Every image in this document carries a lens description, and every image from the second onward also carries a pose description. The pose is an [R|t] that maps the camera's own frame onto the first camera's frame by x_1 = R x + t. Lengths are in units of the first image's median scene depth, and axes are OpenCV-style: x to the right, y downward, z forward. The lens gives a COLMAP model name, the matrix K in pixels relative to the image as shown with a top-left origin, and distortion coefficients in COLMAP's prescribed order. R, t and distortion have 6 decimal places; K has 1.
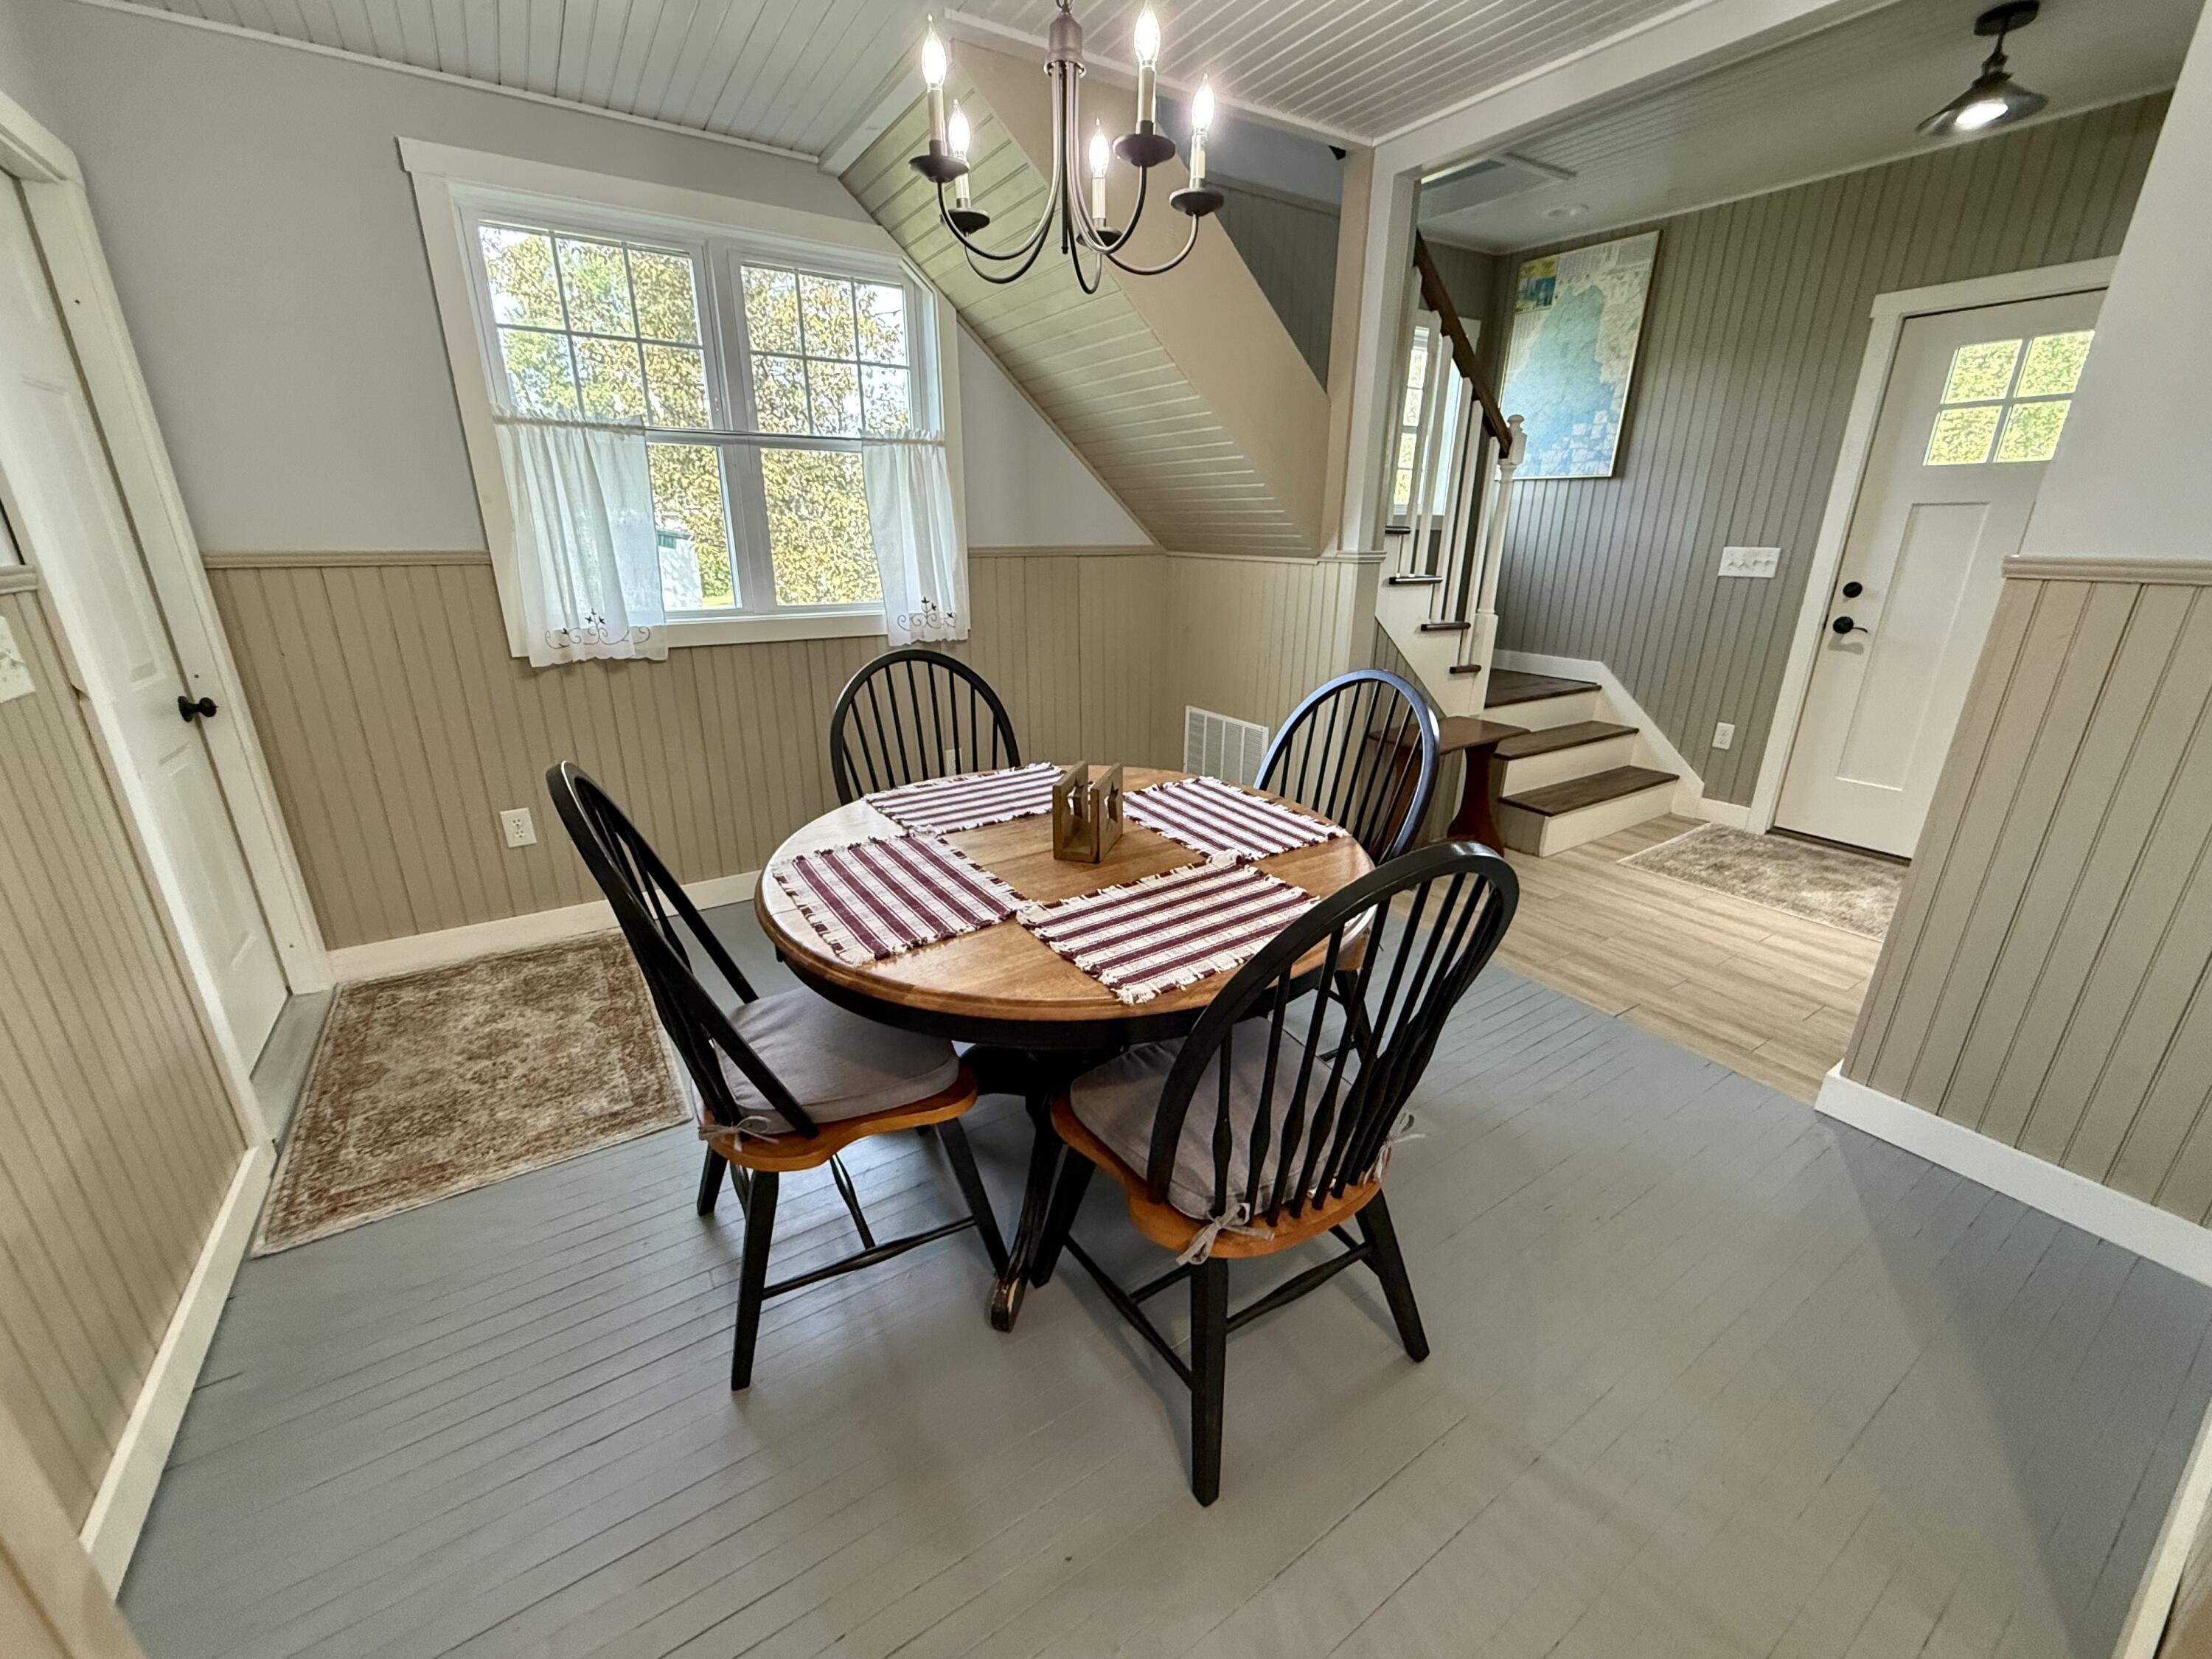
lens RADIAL K [[877.2, 0, 1096.9], [0, 877.2, 831.3], [0, 0, 1]] dist [-0.001687, -0.000373]
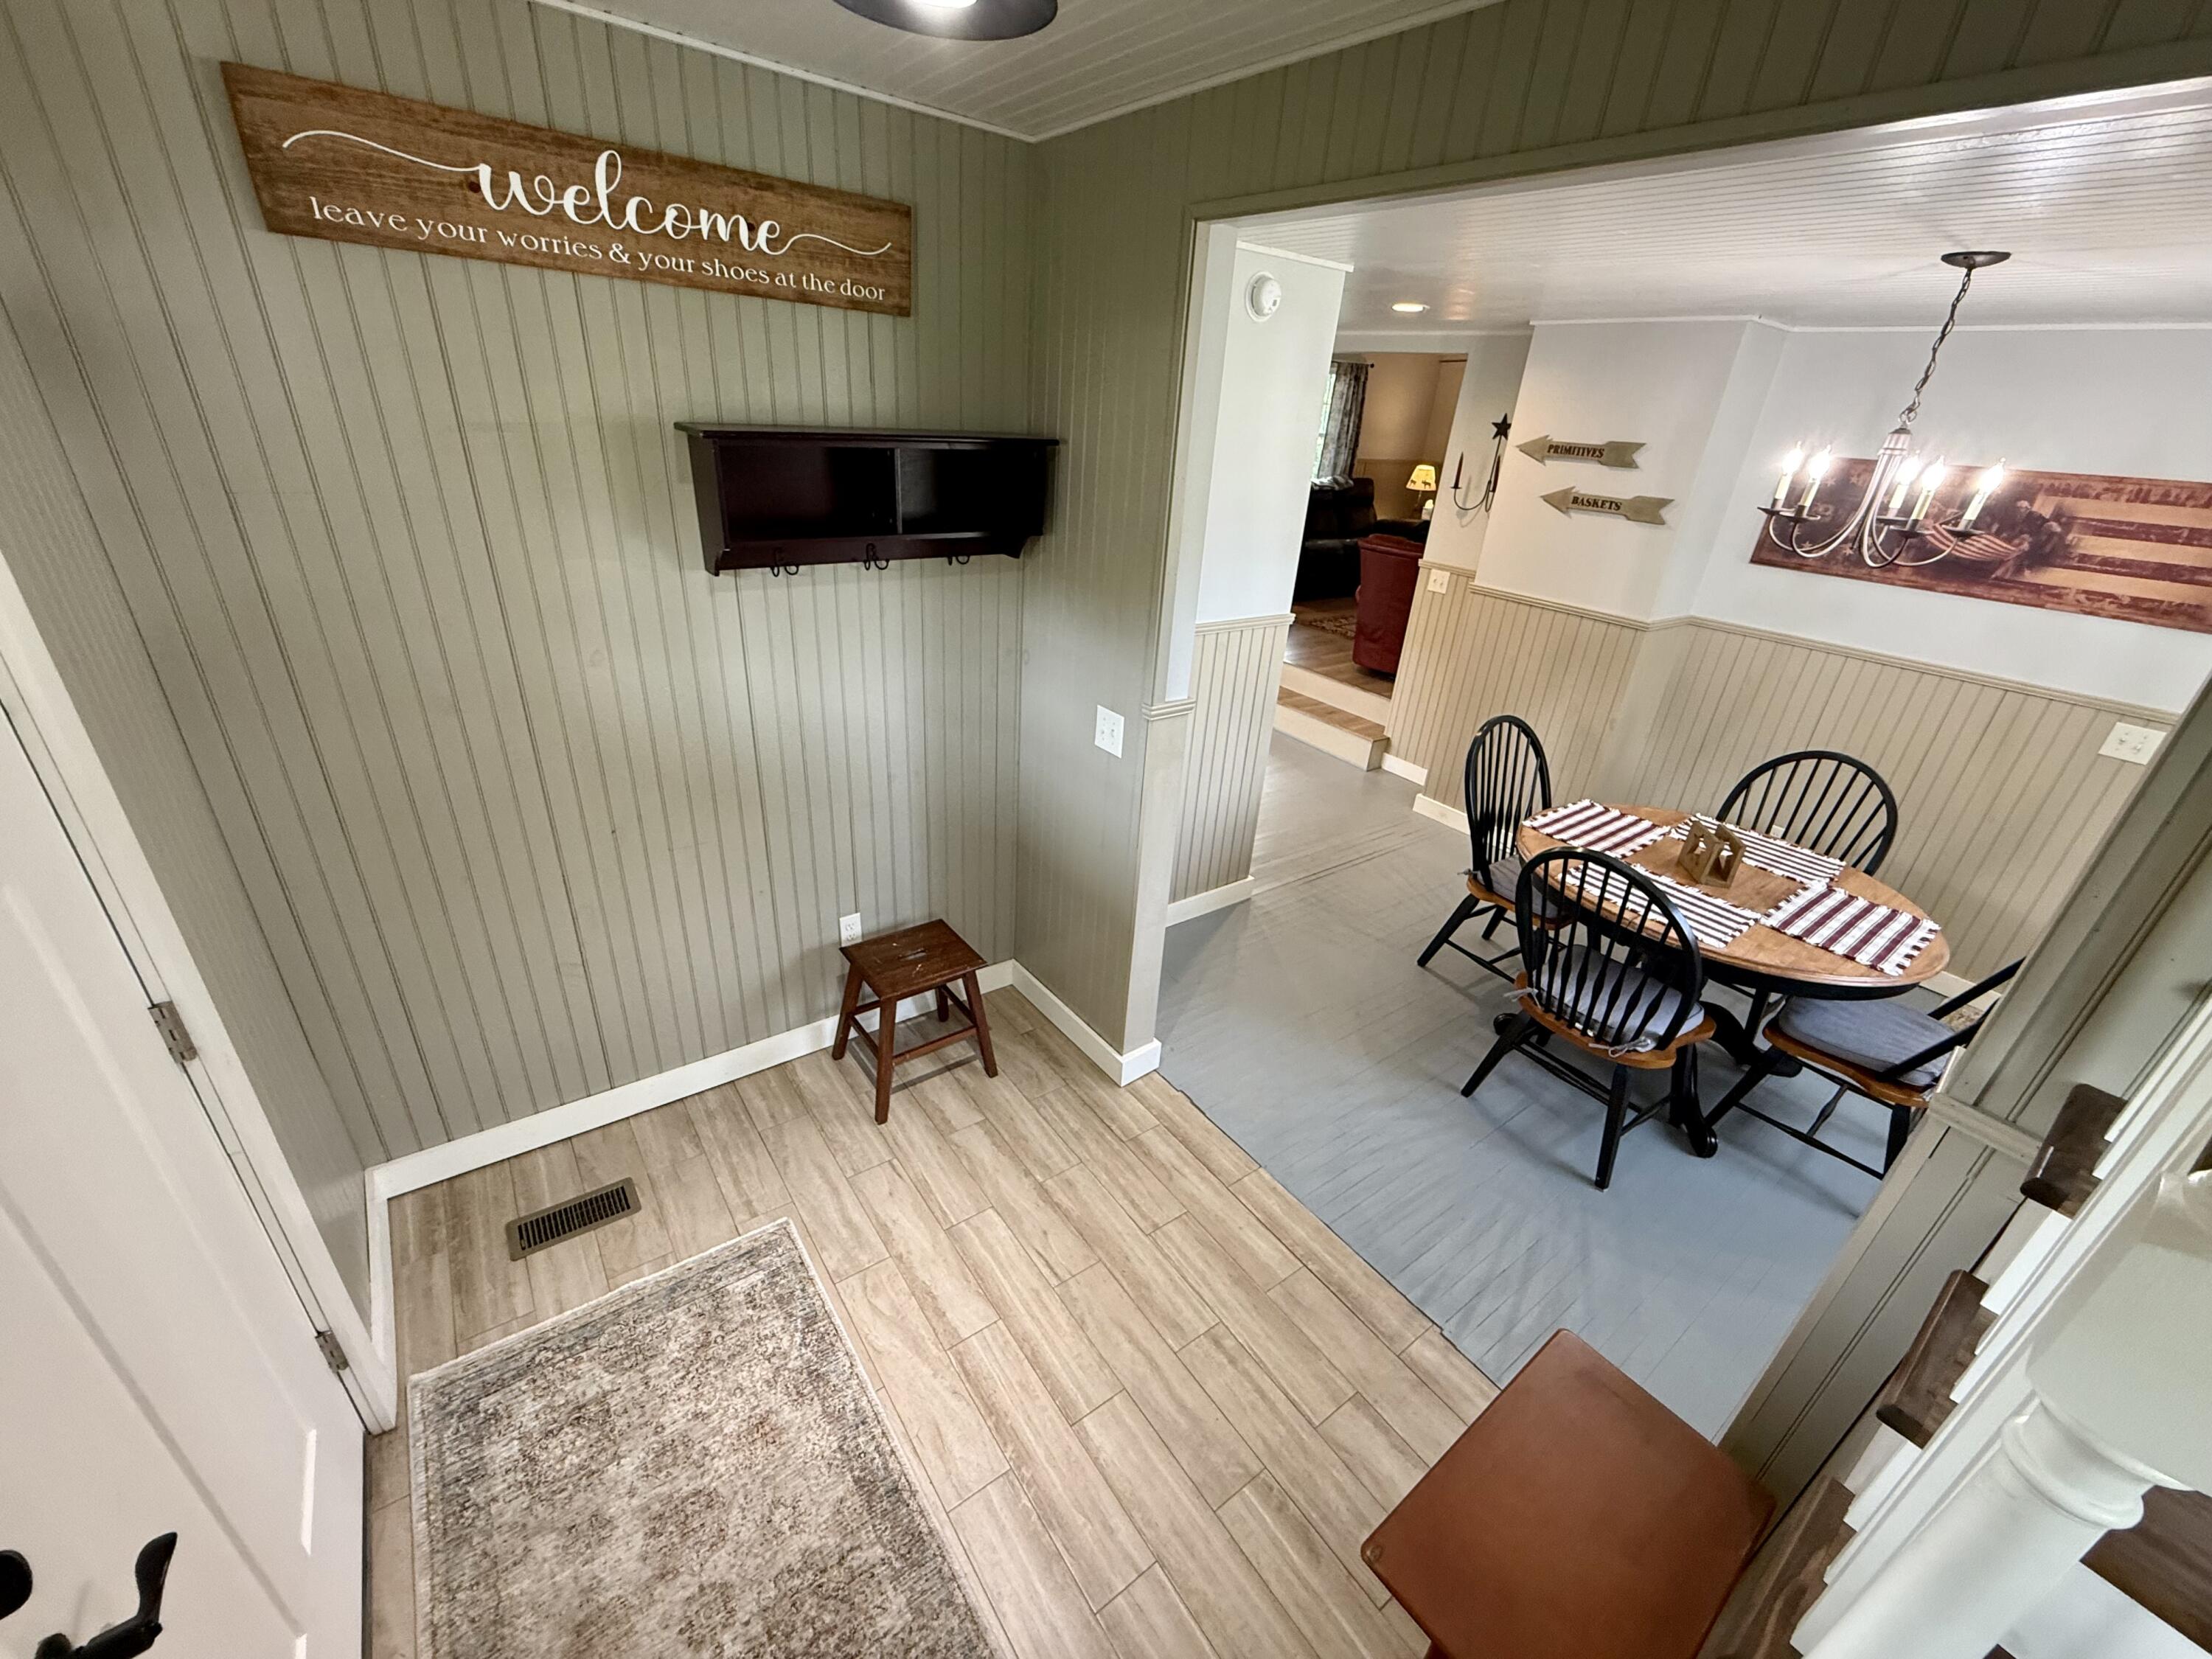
lens RADIAL K [[877.2, 0, 1096.9], [0, 877.2, 831.3], [0, 0, 1]] dist [-0.001687, -0.000373]
pose [[-0.995366, -0.030860, -0.091073, 0.575439], [-0.086756, 0.696669, 0.712128, -0.502205], [0.041472, 0.716729, -0.696118, 0.923707]]
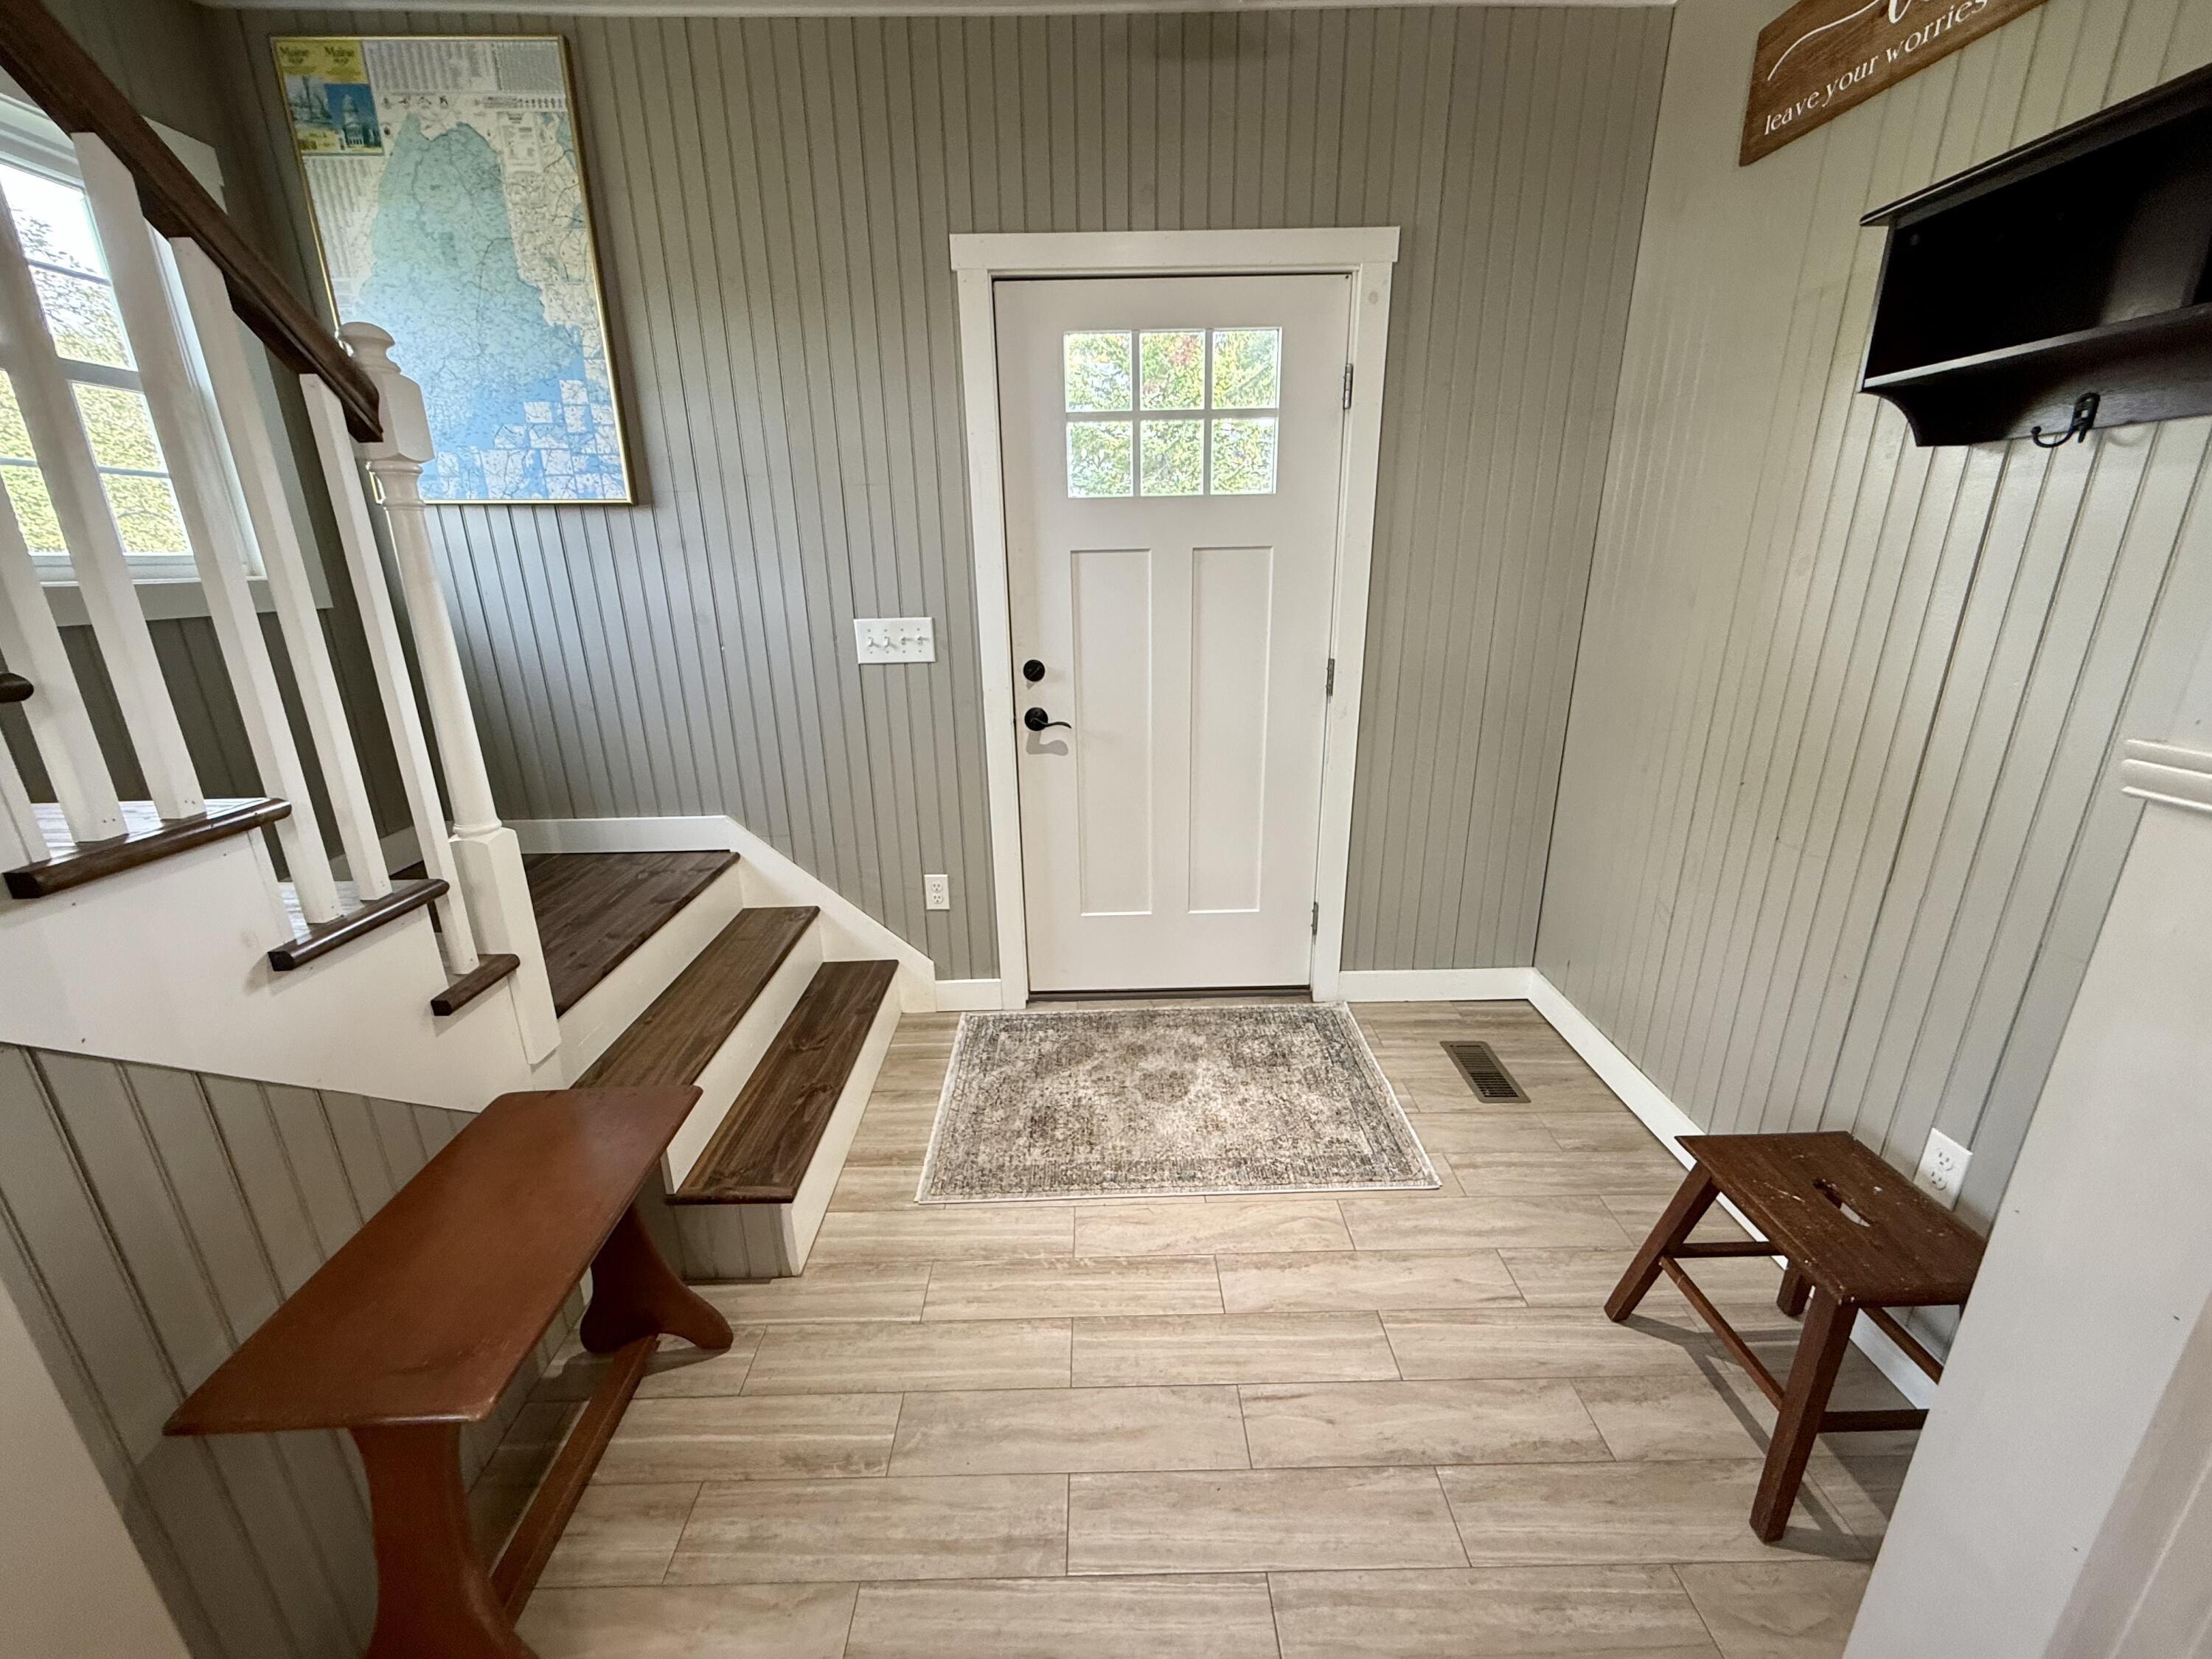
lens RADIAL K [[877.2, 0, 1096.9], [0, 877.2, 831.3], [0, 0, 1]] dist [-0.001687, -0.000373]
pose [[0.524630, -0.271442, 0.806897, 0.255907], [0.298256, 0.946340, 0.124431, -0.204088], [-0.797375, 0.175382, 0.577438, 0.517889]]
